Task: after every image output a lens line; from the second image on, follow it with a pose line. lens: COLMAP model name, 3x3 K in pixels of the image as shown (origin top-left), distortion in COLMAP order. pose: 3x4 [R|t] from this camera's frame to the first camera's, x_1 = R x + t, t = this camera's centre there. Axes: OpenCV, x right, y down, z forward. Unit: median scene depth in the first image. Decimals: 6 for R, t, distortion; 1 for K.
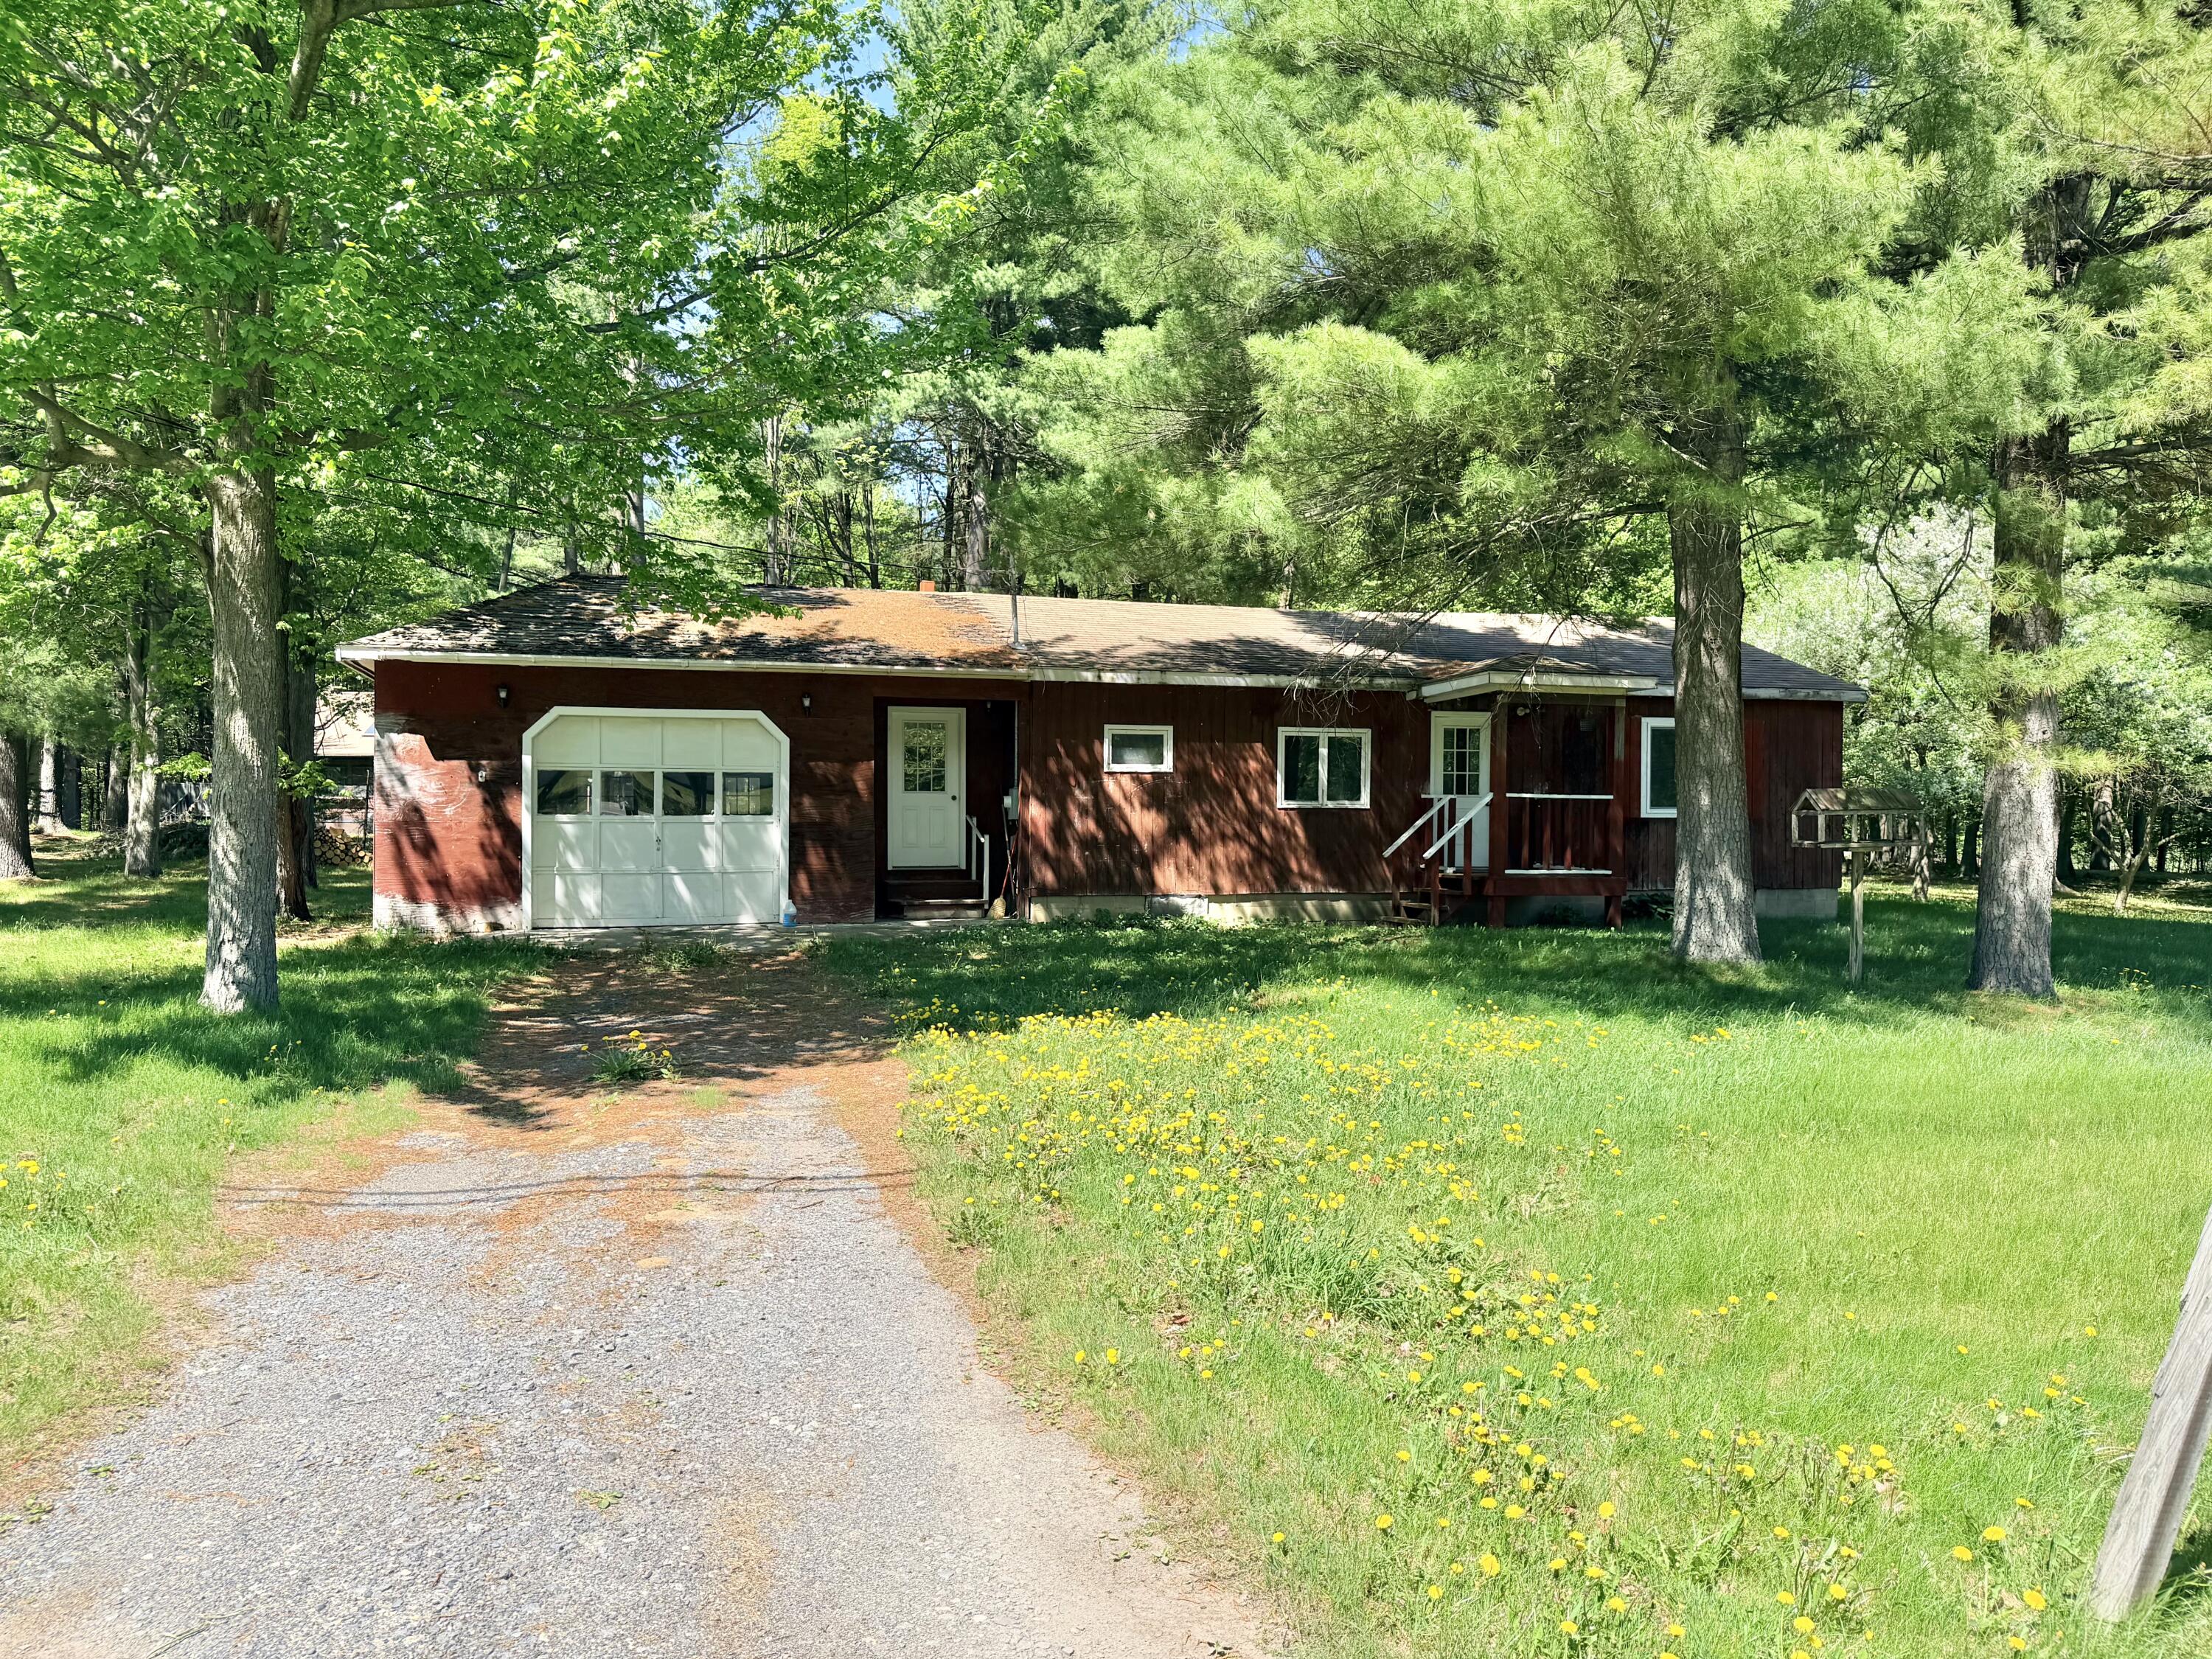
lens RADIAL K [[1545.9, 0, 1106.0], [0, 1545.9, 829.5], [0, 0, 1]] dist [0.079081, -0.109381]
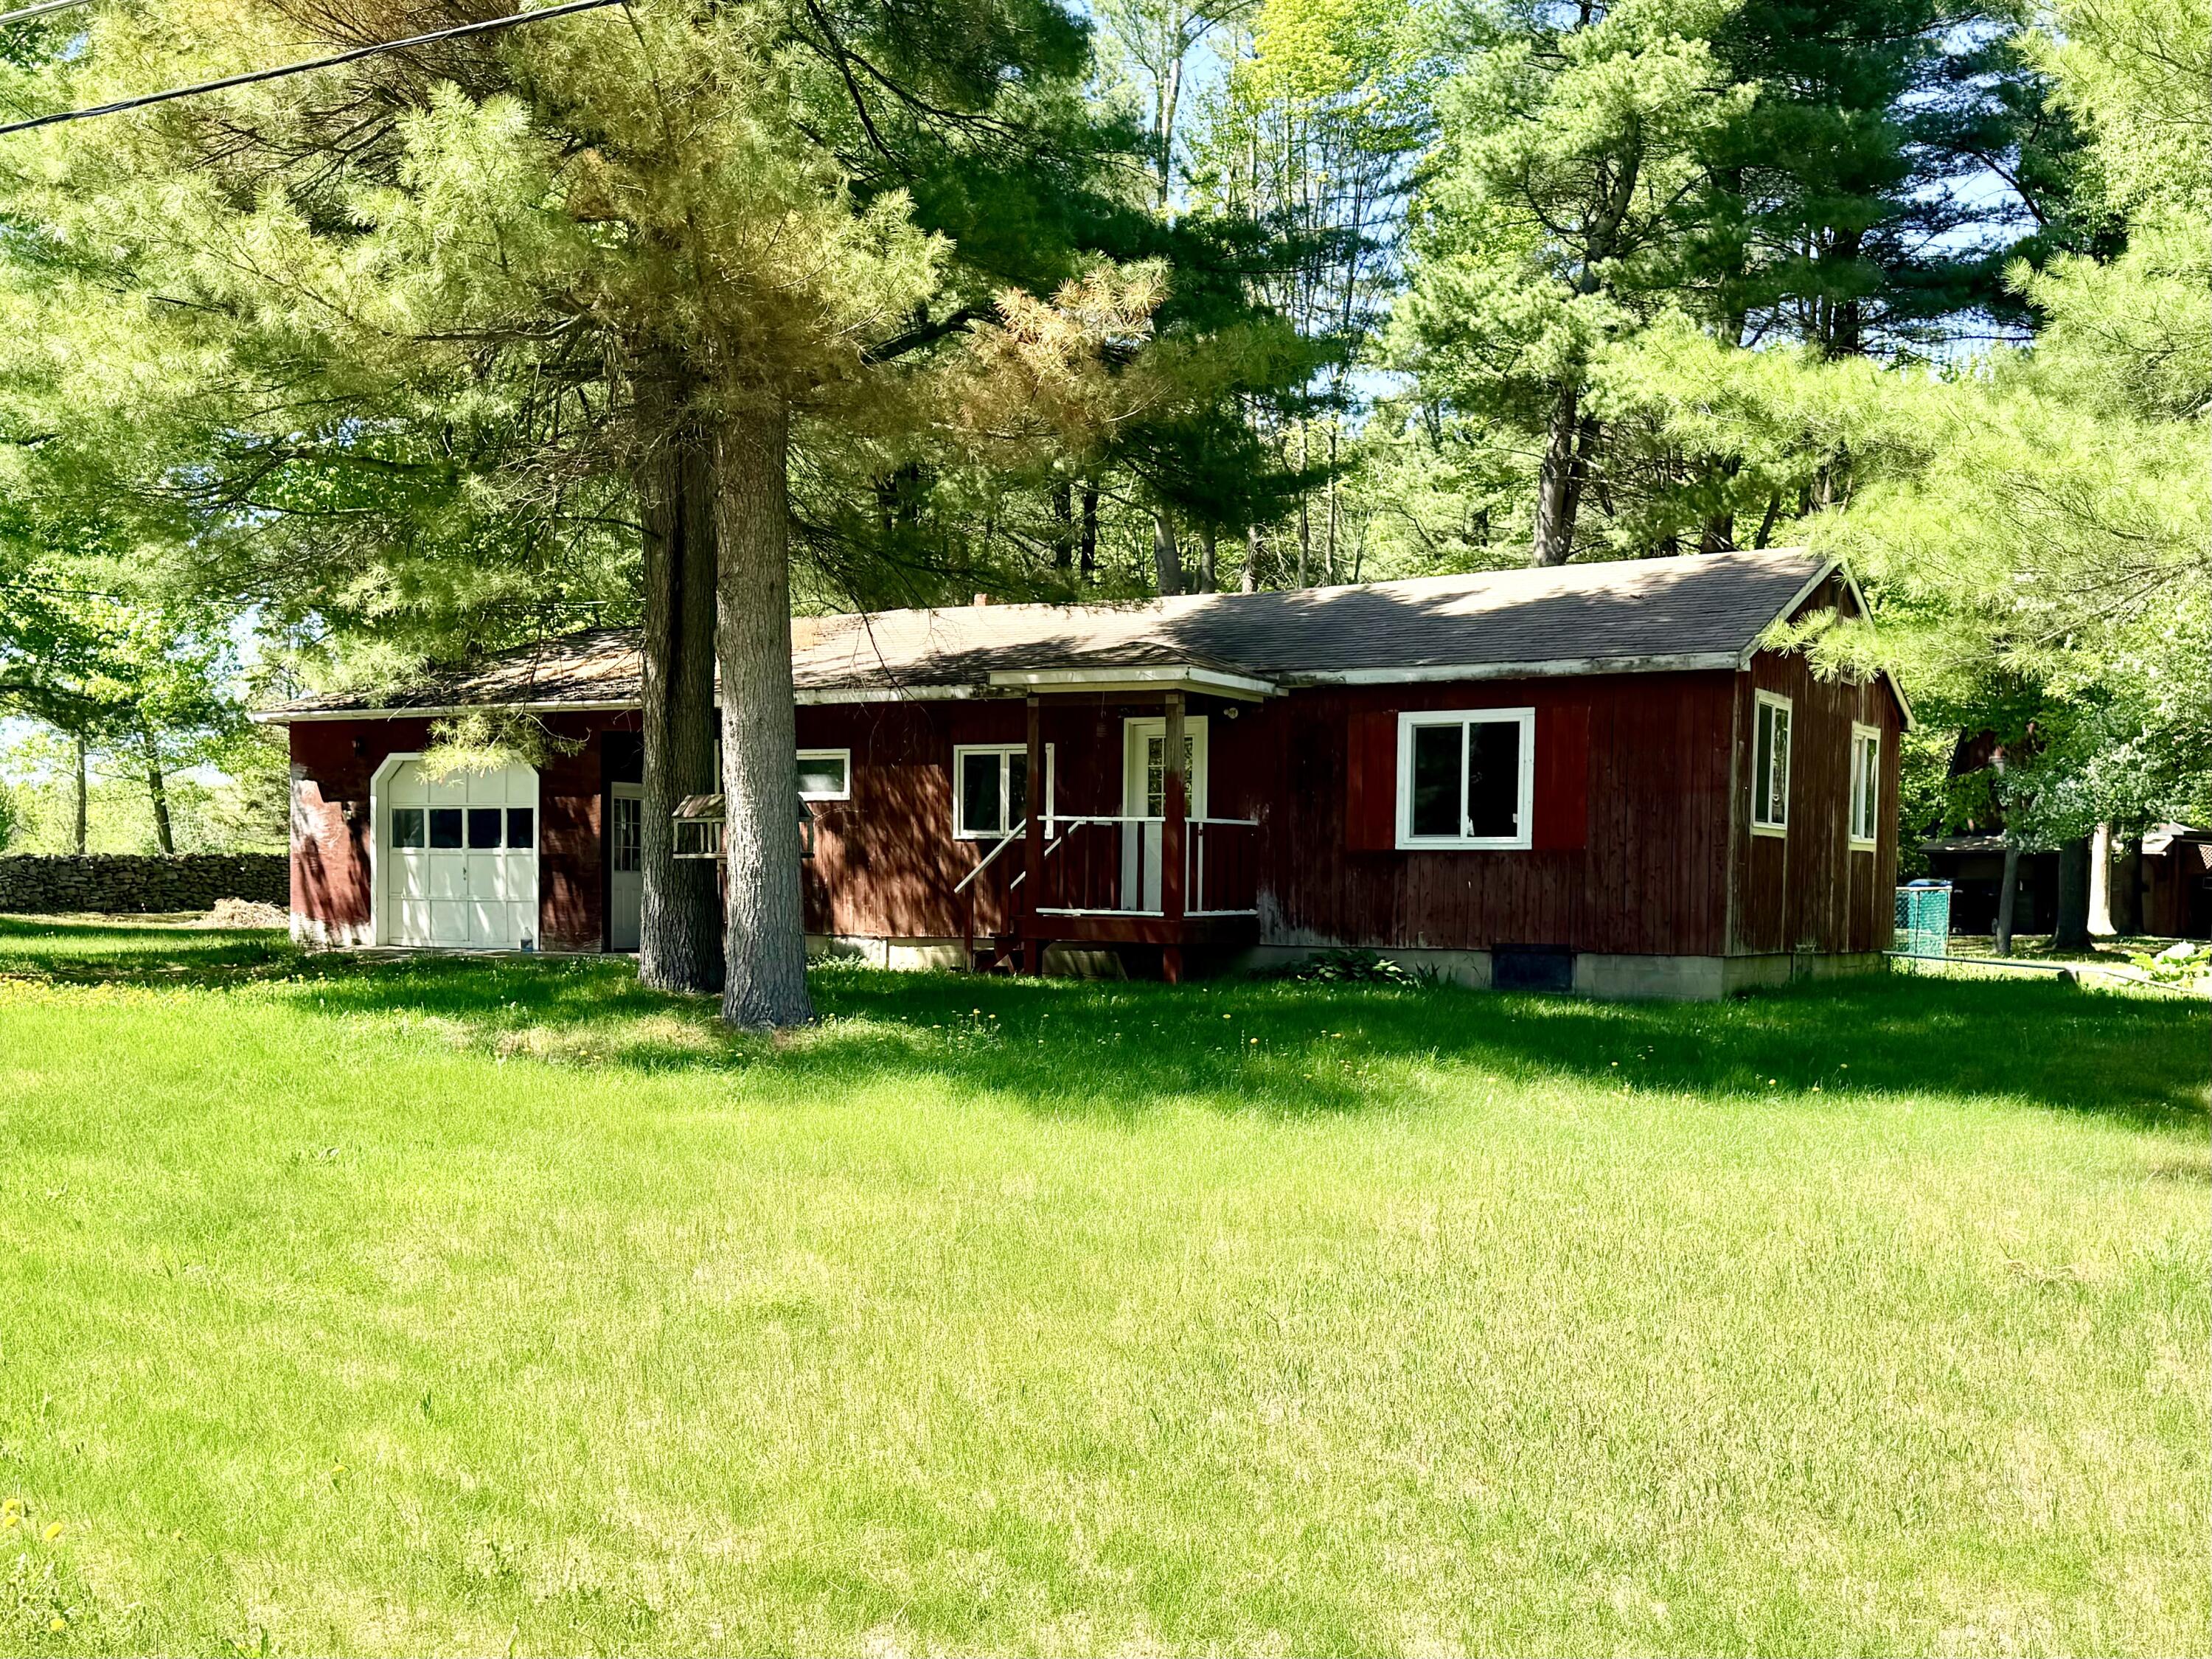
lens RADIAL K [[1545.9, 0, 1106.0], [0, 1545.9, 829.5], [0, 0, 1]] dist [0.079081, -0.109381]
pose [[0.799917, -0.010526, -0.600018, 0.712624], [-0.011370, 0.999401, -0.032690, 0.008841], [0.600003, 0.032972, 0.799318, 0.360415]]
